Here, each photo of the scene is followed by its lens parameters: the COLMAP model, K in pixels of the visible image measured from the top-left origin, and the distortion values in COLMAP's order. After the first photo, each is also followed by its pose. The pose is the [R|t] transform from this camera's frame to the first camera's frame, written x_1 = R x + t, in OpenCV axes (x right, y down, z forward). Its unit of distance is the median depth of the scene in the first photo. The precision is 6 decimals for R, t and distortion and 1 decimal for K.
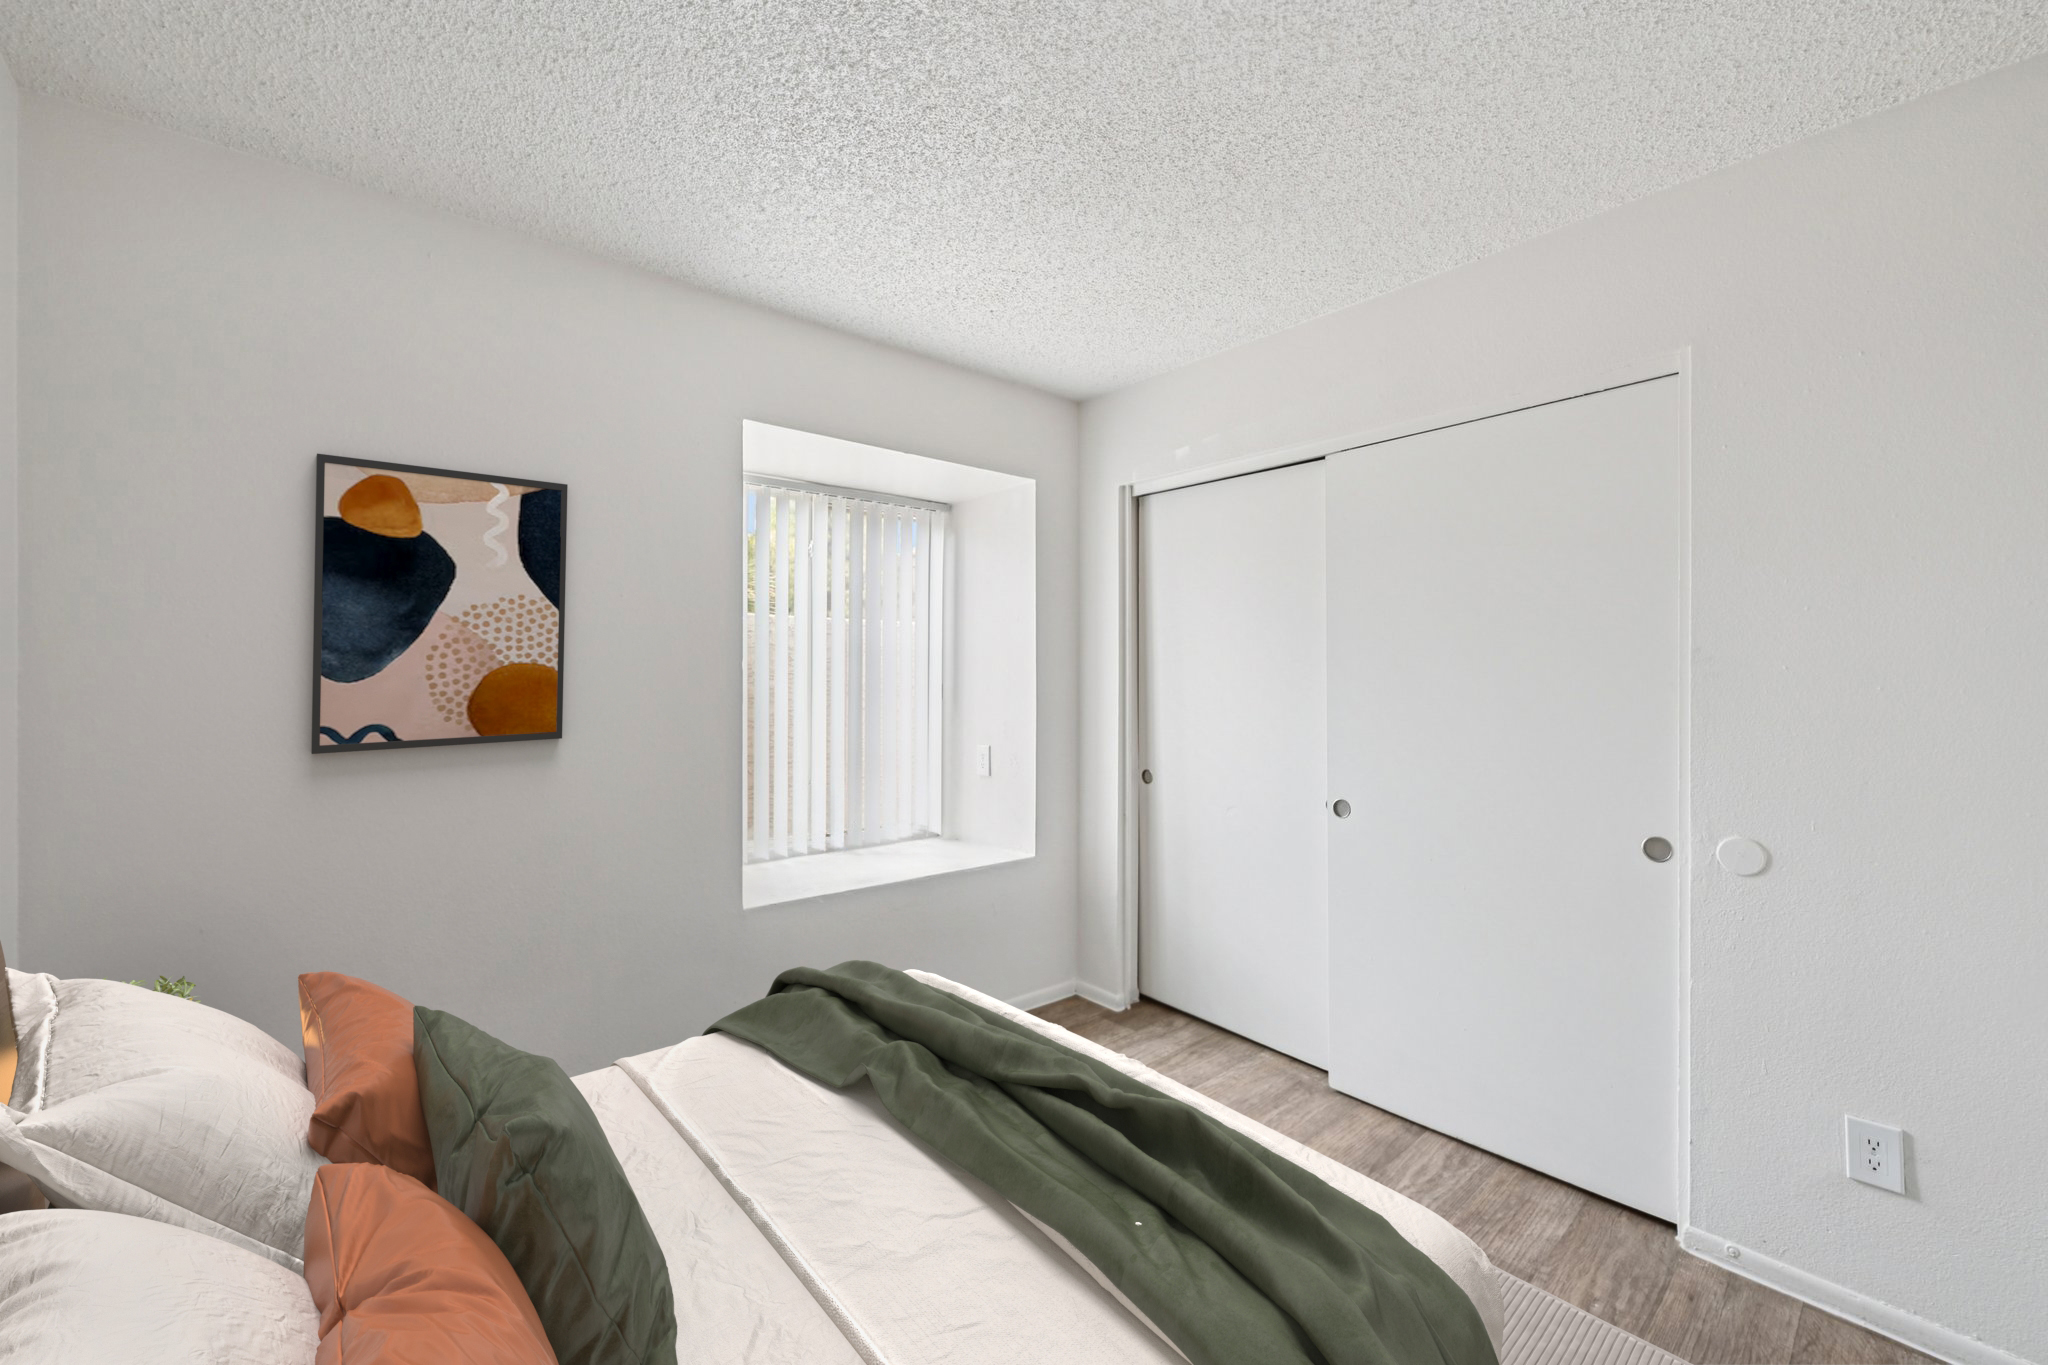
lens RADIAL K [[805.2, 0, 1024.0], [0, 805.2, 682.5], [0, 0, 1]] dist [-0.000541, -0.000094]
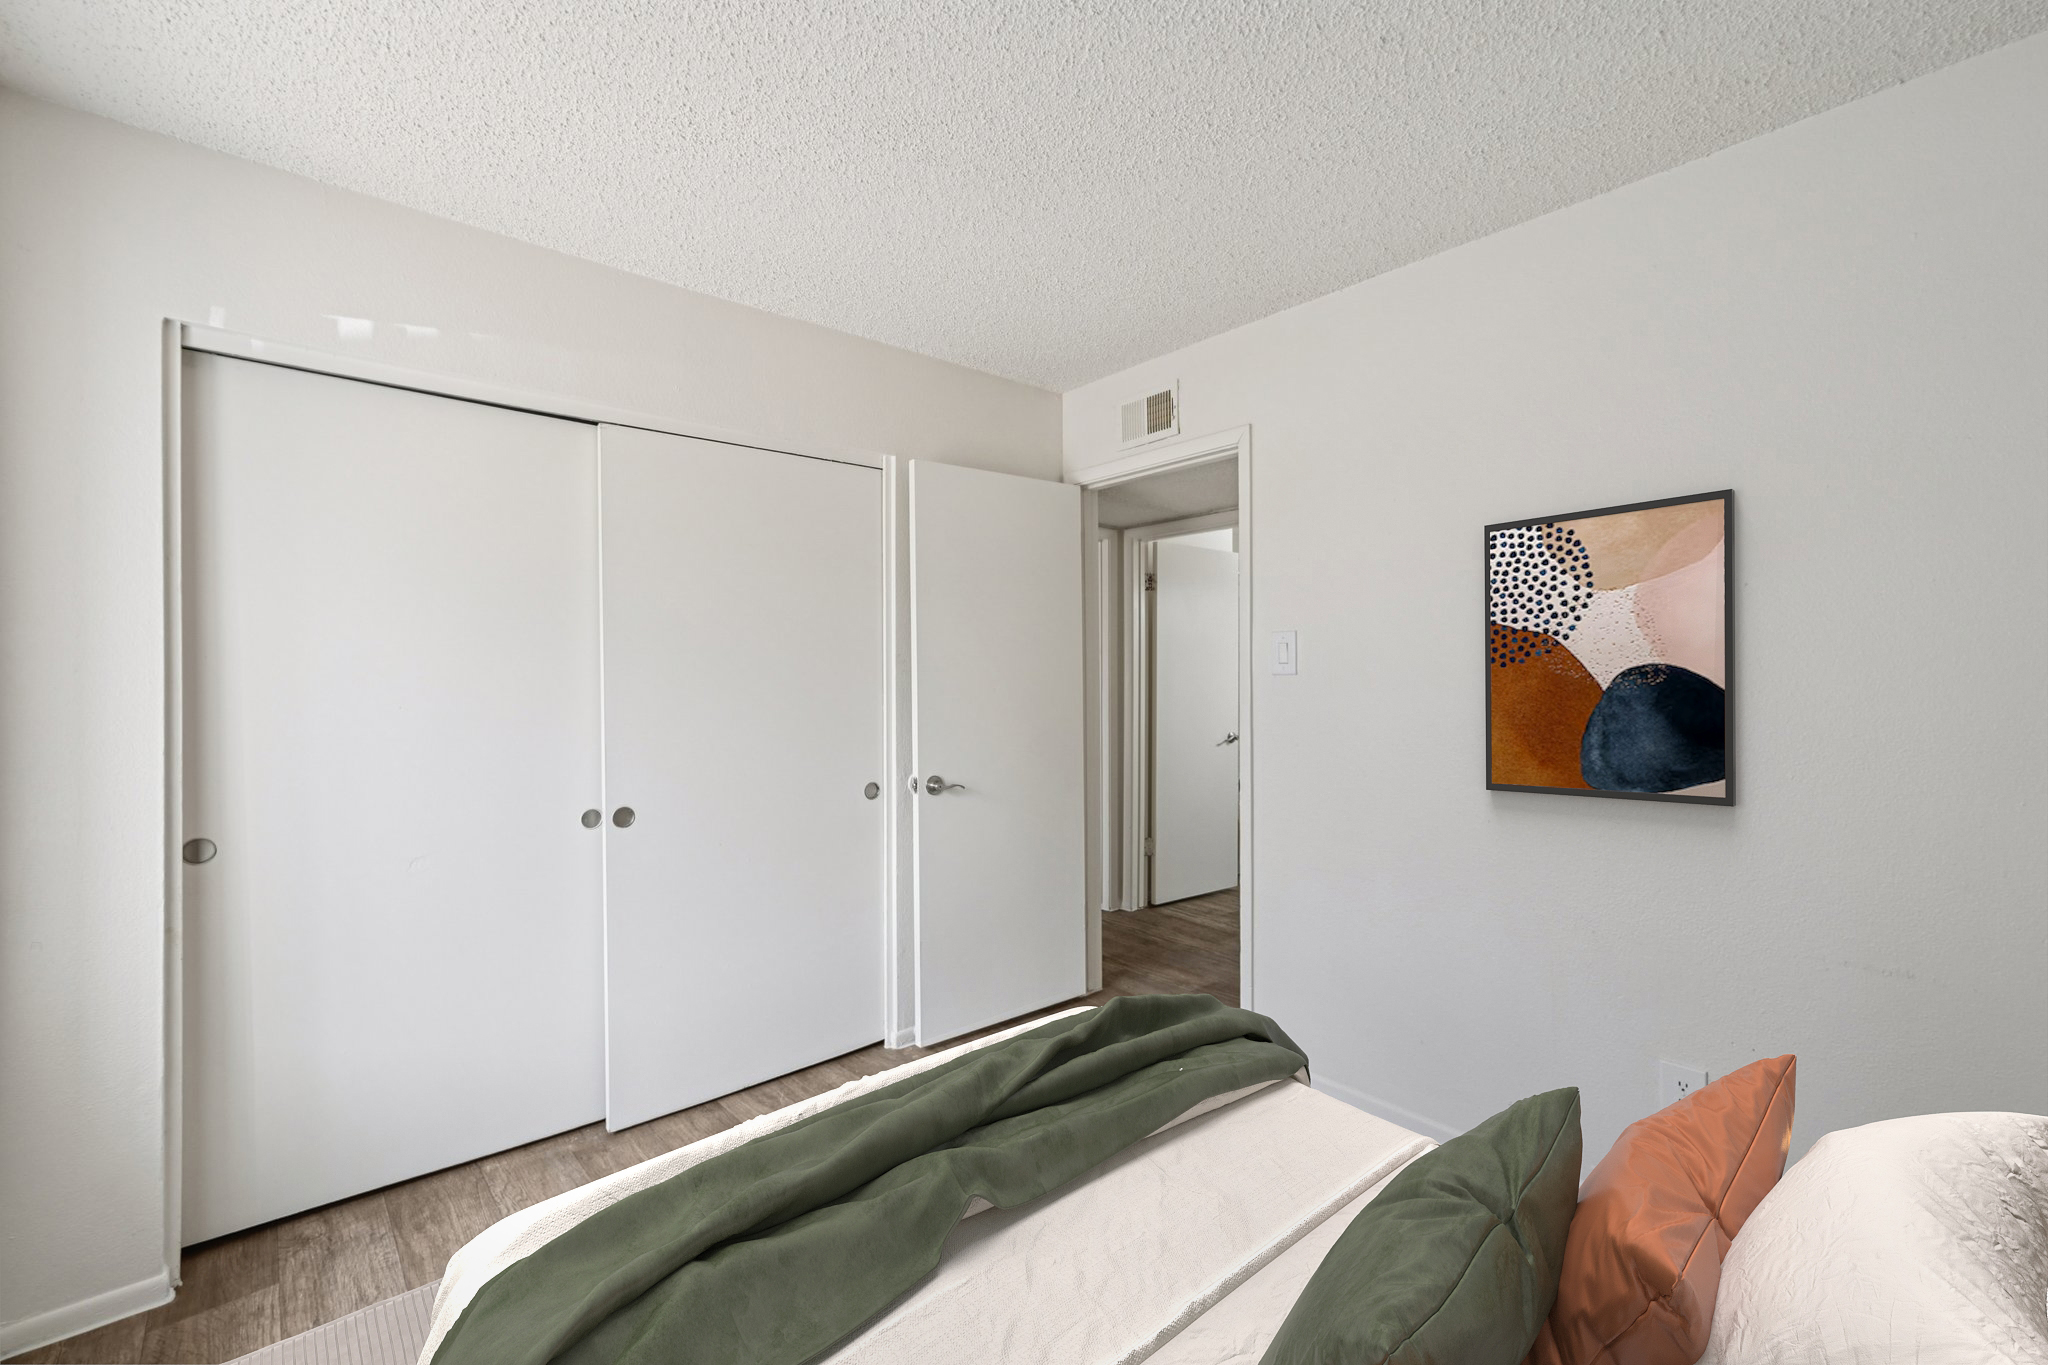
lens RADIAL K [[849.4, 0, 1024.9], [0, 849.4, 671.7], [0, 0, 1]] dist [0.001891, 0.000386]
pose [[-0.002661, -0.000106, 0.999996, -0.534918], [0.007032, 0.999975, 0.000124, -0.005016], [-0.999972, 0.007032, -0.002660, 0.513427]]
